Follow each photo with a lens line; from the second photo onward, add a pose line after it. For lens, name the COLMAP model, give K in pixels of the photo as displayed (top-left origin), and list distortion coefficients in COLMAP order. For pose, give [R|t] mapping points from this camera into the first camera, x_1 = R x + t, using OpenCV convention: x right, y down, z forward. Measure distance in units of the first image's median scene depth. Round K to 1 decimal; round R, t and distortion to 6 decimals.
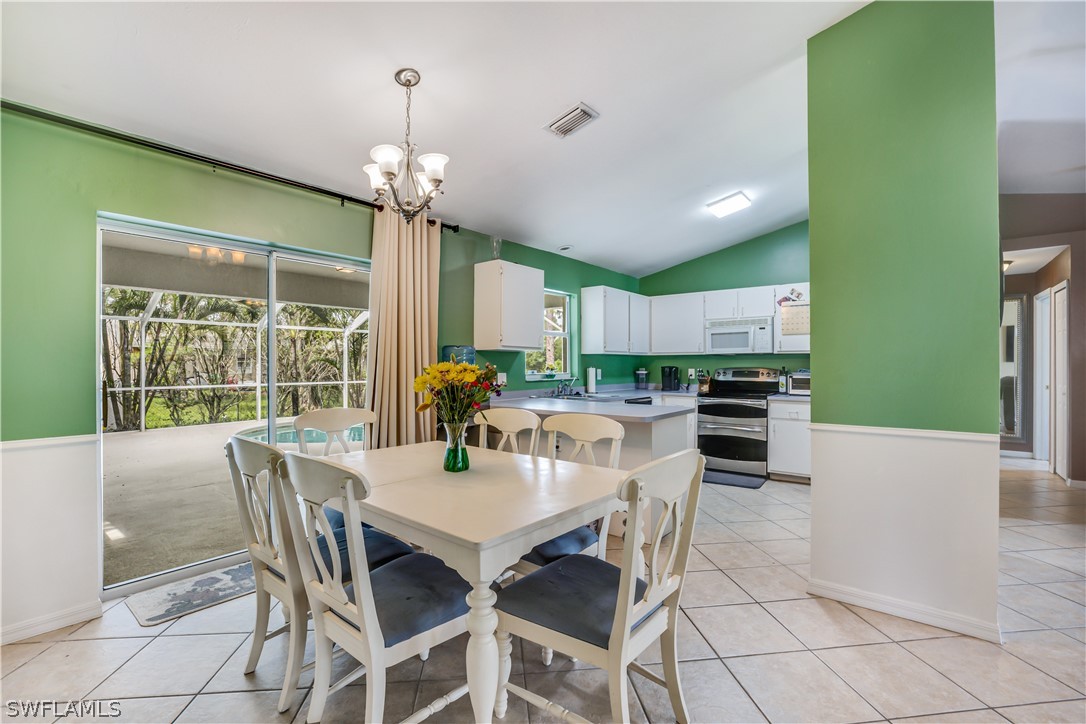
lens RADIAL K [[489.0, 0, 543.6], [0, 489.0, 363.4], [0, 0, 1]] dist [-0.019650, 0.001622]
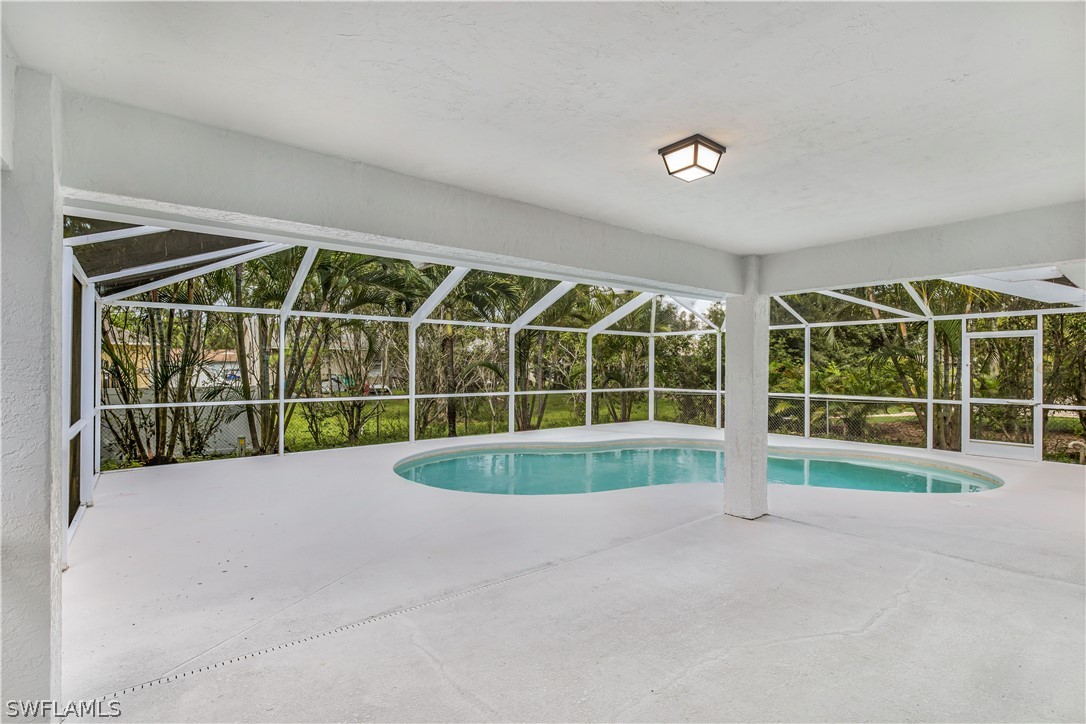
lens RADIAL K [[528.2, 0, 542.8], [0, 528.2, 363.1], [0, 0, 1]] dist [-0.036916, -0.000423]
pose [[0.973852, 0.004861, -0.227132, -0.200393], [-0.005624, 0.999981, -0.002713, -0.008957], [0.227115, 0.003920, 0.973860, 0.240164]]
